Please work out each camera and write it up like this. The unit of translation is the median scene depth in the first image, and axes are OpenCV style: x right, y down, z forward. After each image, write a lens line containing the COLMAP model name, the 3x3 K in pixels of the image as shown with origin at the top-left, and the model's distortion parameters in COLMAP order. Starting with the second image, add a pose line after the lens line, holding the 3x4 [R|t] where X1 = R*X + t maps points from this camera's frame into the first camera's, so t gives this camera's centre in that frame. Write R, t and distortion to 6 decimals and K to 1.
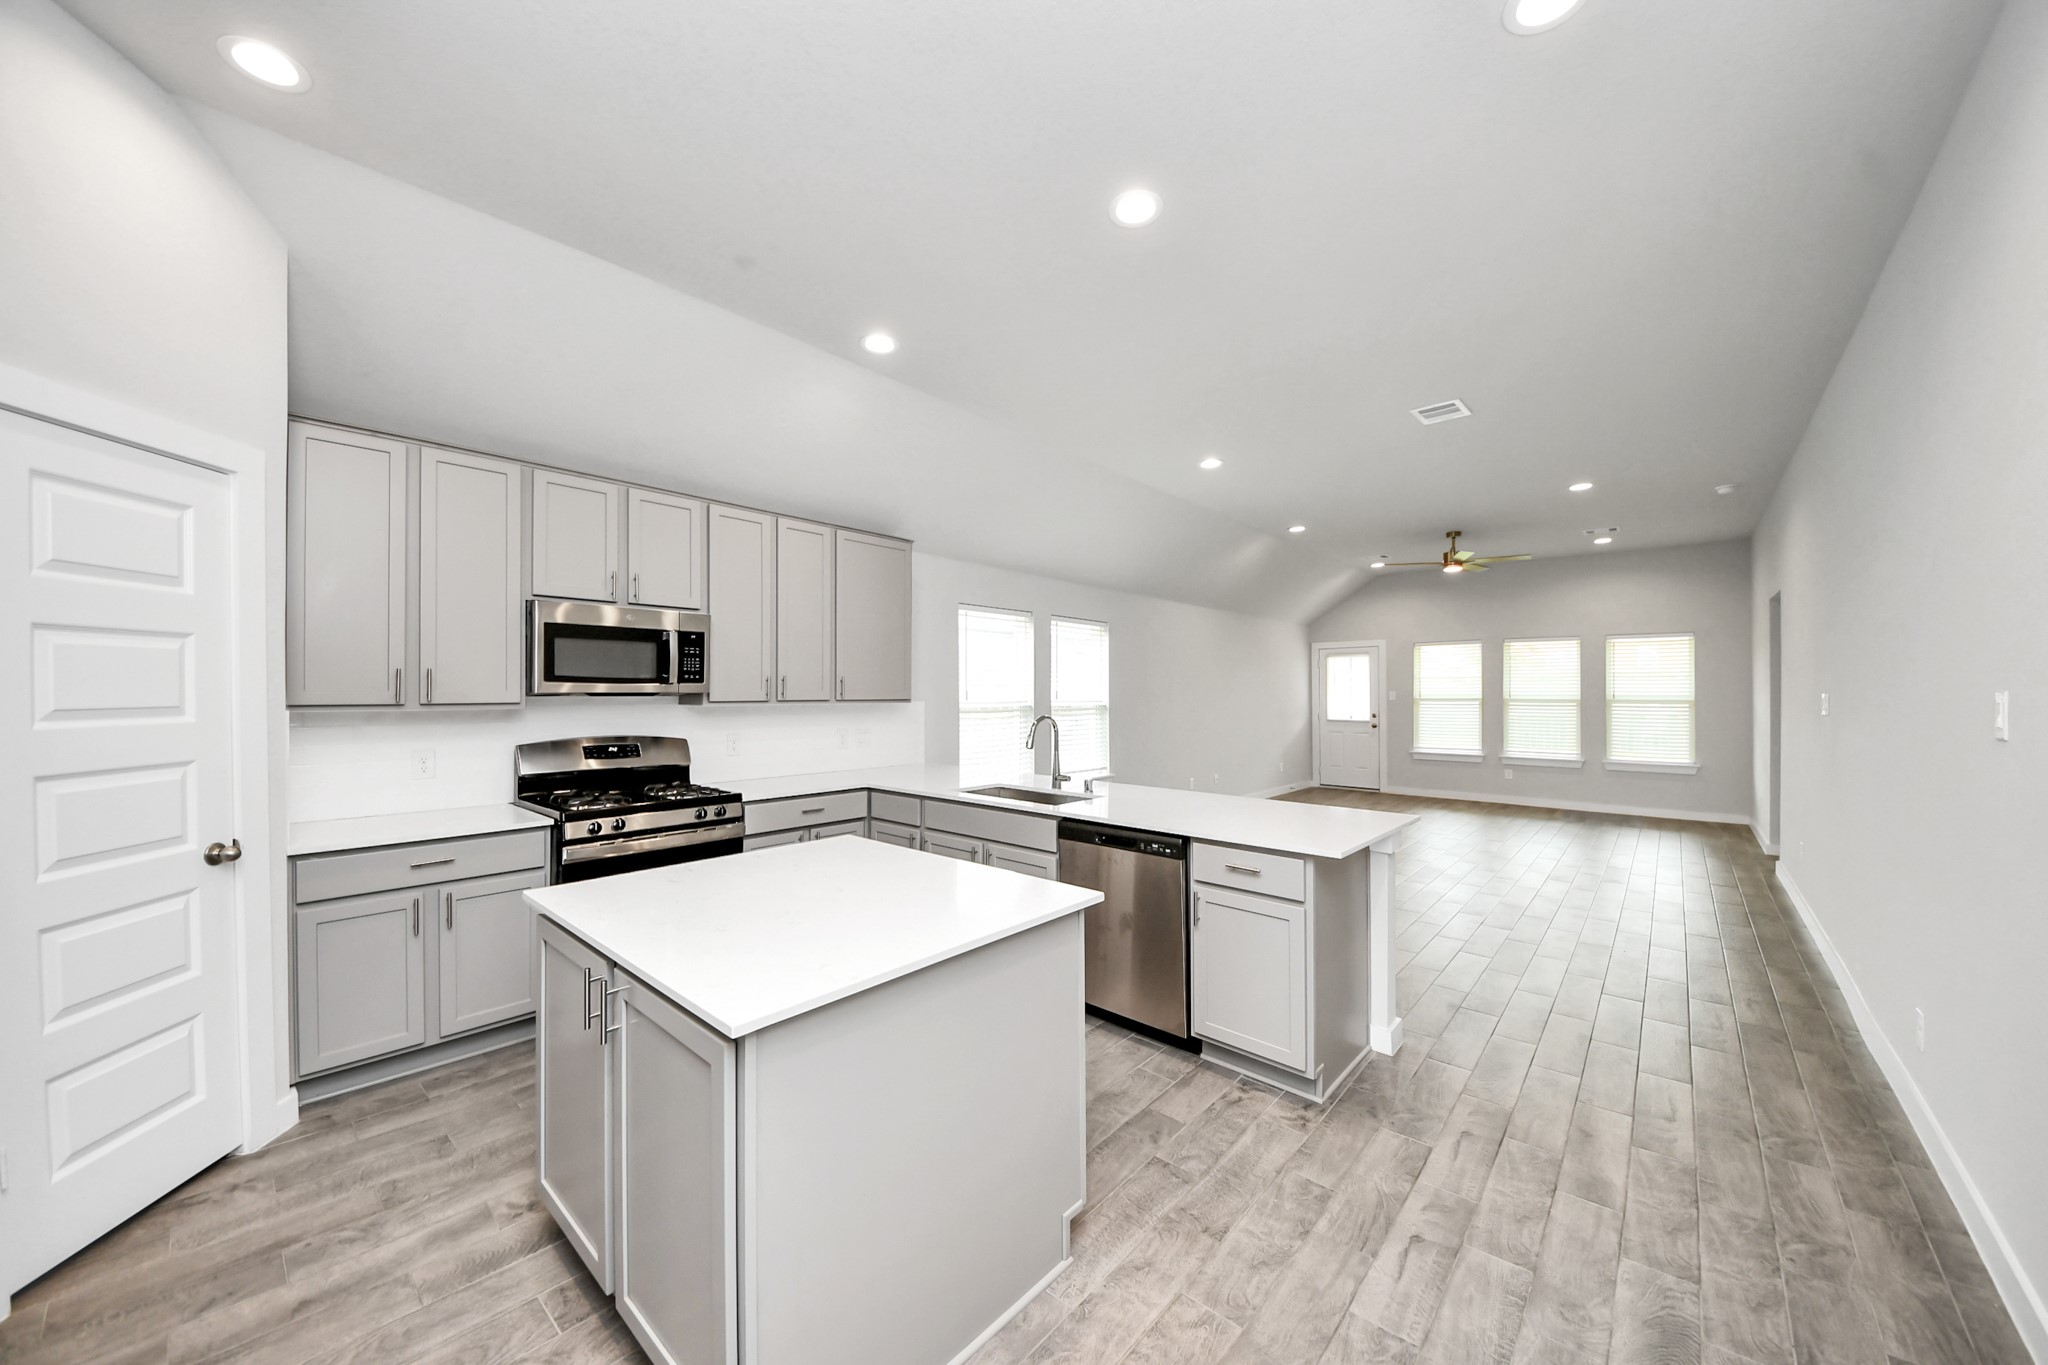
lens RADIAL K [[729.0, 0, 979.8], [0, 729.0, 688.5], [0, 0, 1]] dist [-0.000075, -0.018136]
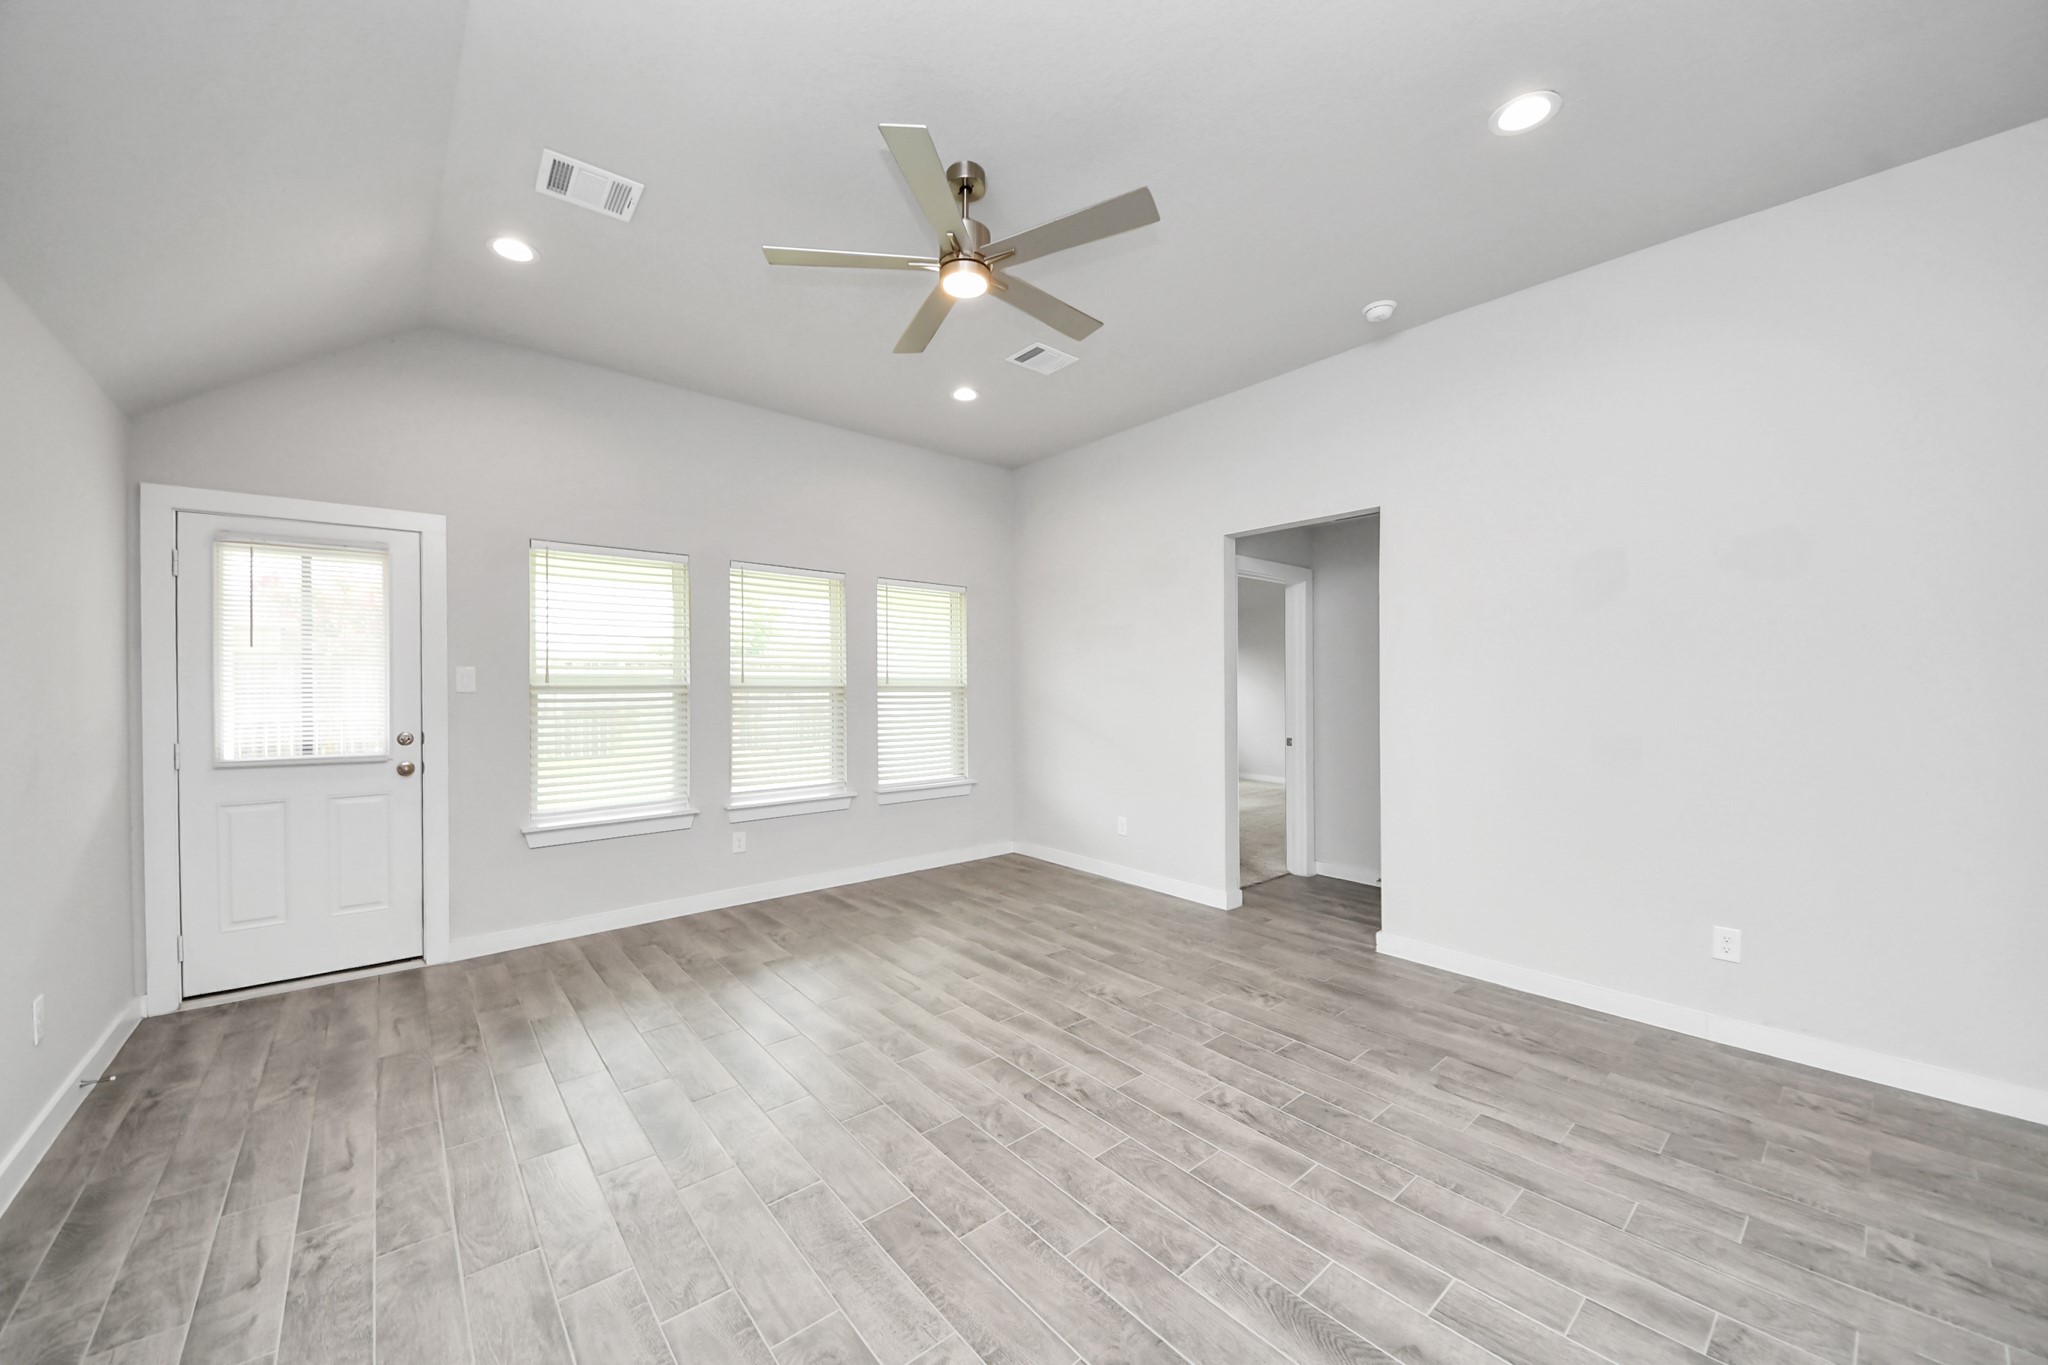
lens RADIAL K [[734.7, 0, 999.8], [0, 734.7, 686.4], [0, 0, 1]] dist [0.050524, -0.028032]
pose [[0.107442, -0.000957, 0.994211, 0.277485], [-0.004186, 0.999990, 0.001415, 0.014627], [-0.994203, -0.004314, 0.107437, 0.825974]]
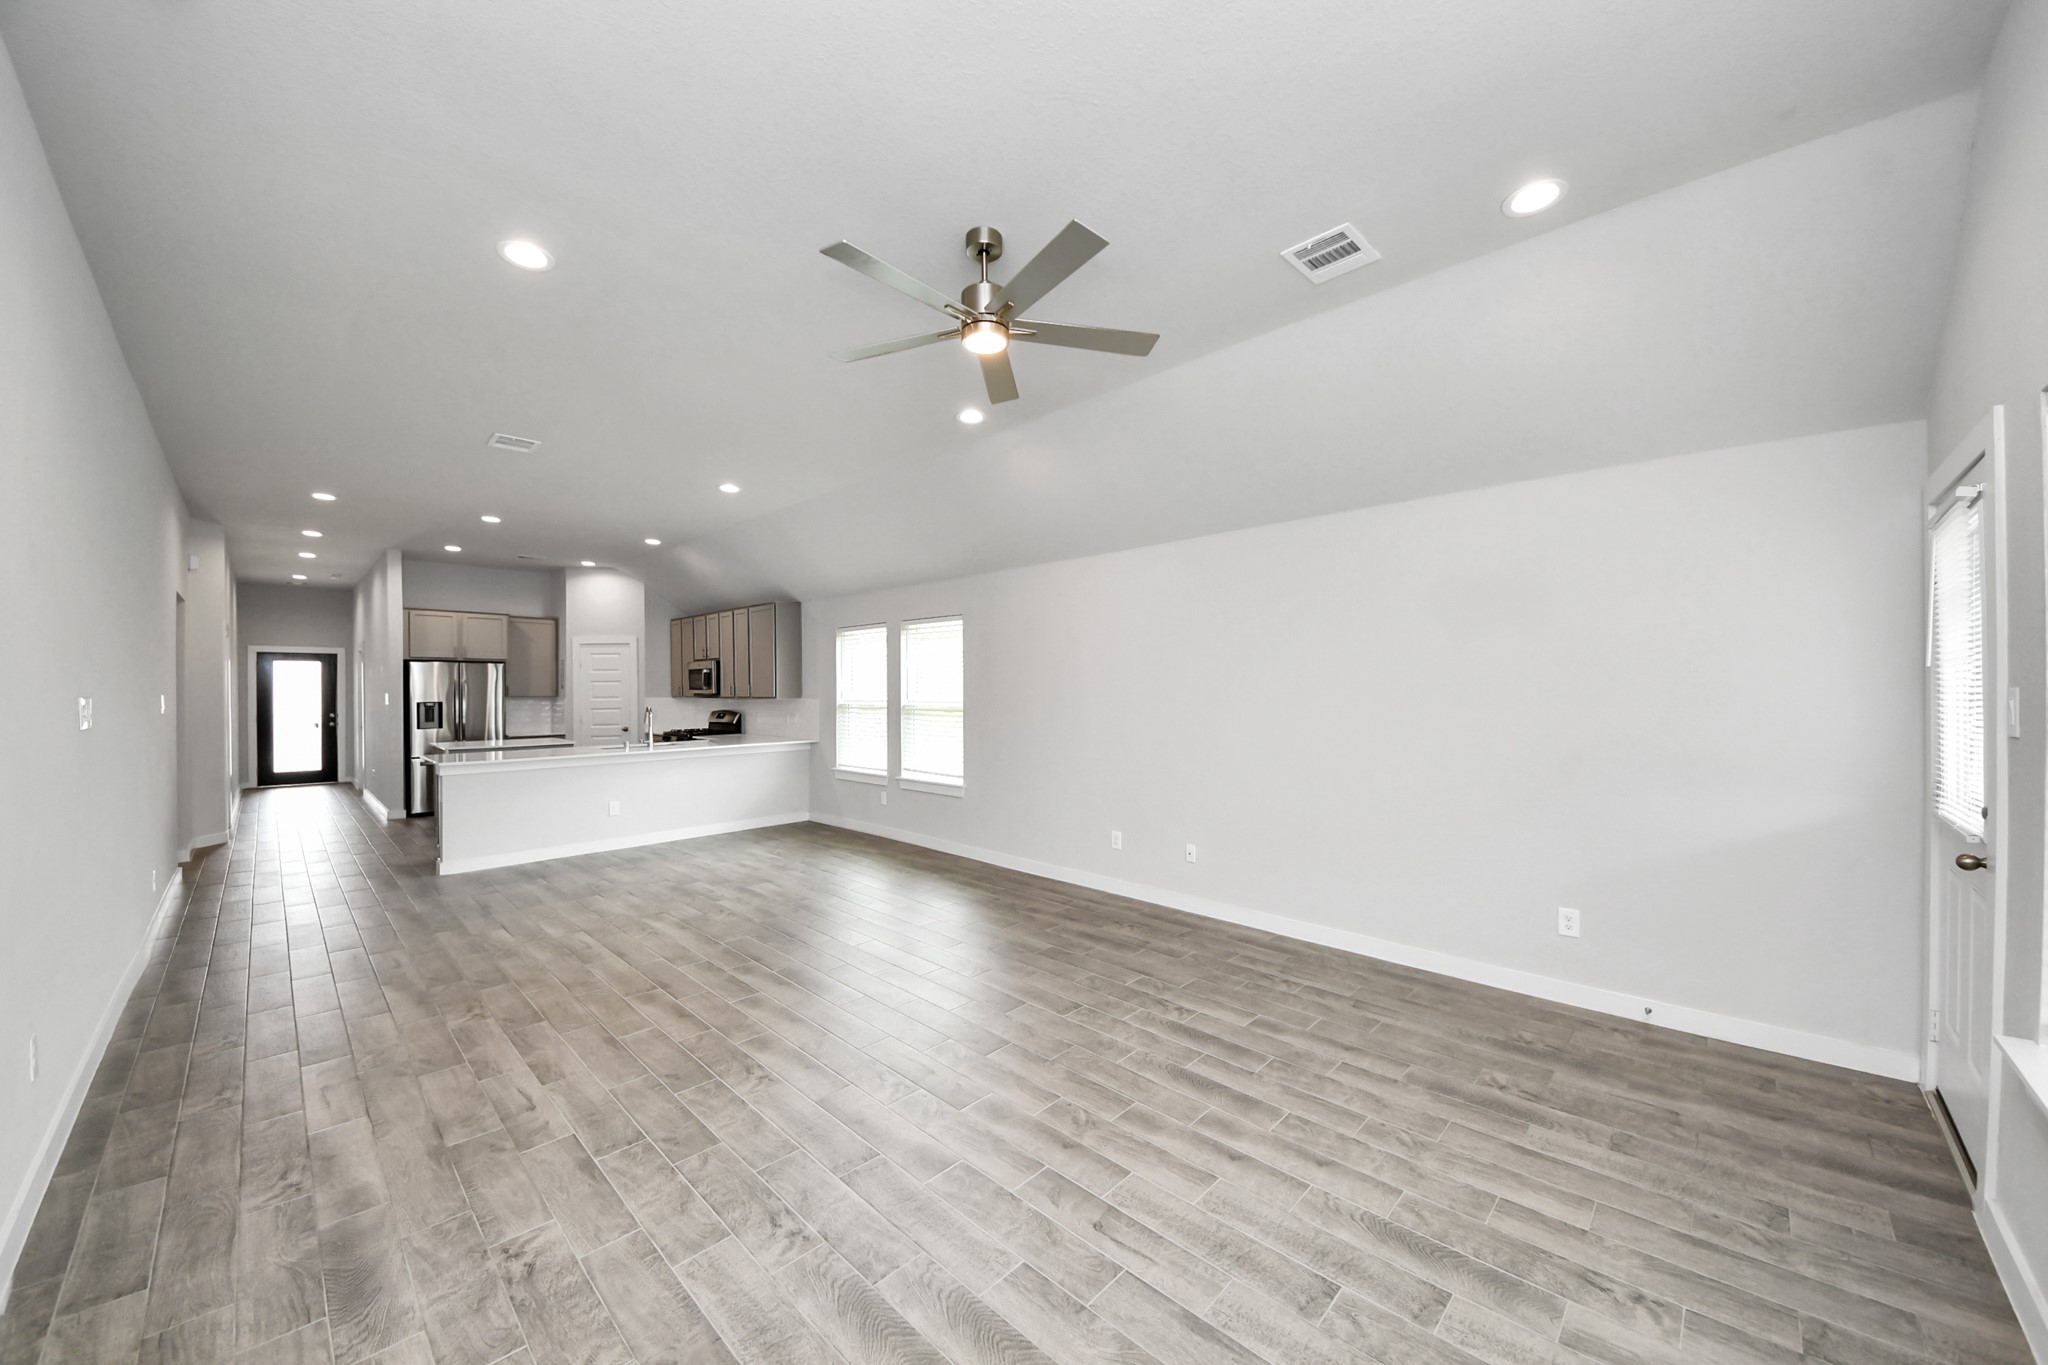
lens RADIAL K [[734.7, 0, 999.8], [0, 734.7, 686.4], [0, 0, 1]] dist [0.050524, -0.028032]
pose [[-0.024991, -0.005069, -0.999675, 0.879813], [0.010083, 0.999935, -0.005322, 0.003800], [0.999637, -0.010213, -0.024938, 0.884517]]
